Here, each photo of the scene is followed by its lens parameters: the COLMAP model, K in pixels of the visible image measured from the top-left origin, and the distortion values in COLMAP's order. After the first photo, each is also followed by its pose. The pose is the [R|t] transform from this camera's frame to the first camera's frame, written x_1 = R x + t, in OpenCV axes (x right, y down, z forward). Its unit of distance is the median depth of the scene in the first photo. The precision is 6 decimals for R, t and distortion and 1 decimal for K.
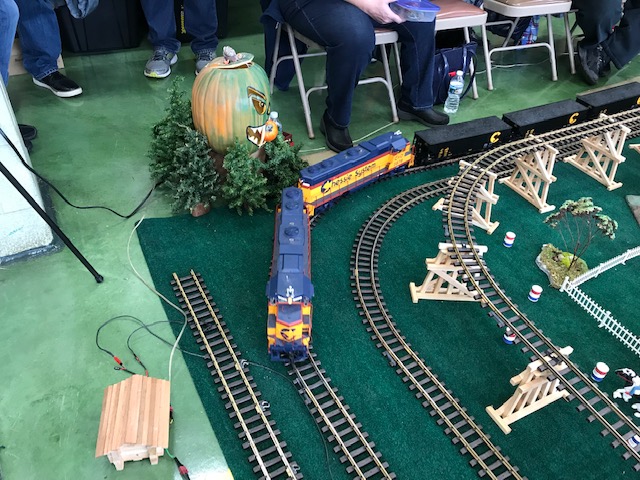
lens RADIAL K [[525.1, 0, 320.0], [0, 525.1, 240.0], [0, 0, 1]] dist [0.004677, 0.014829]
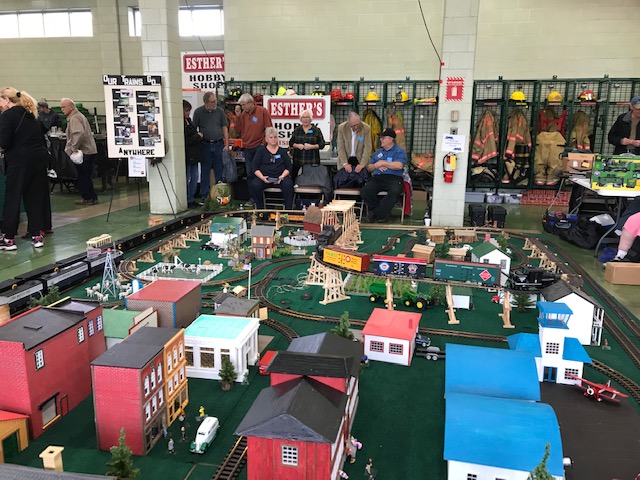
lens RADIAL K [[525.1, 0, 320.0], [0, 525.1, 240.0], [0, 0, 1]] dist [0.004677, 0.014829]
pose [[0.760084, 0.104787, -0.641321, 3.395330], [-0.392013, 0.861047, -0.323919, 1.177825], [0.518265, 0.497612, 0.695546, -1.422459]]
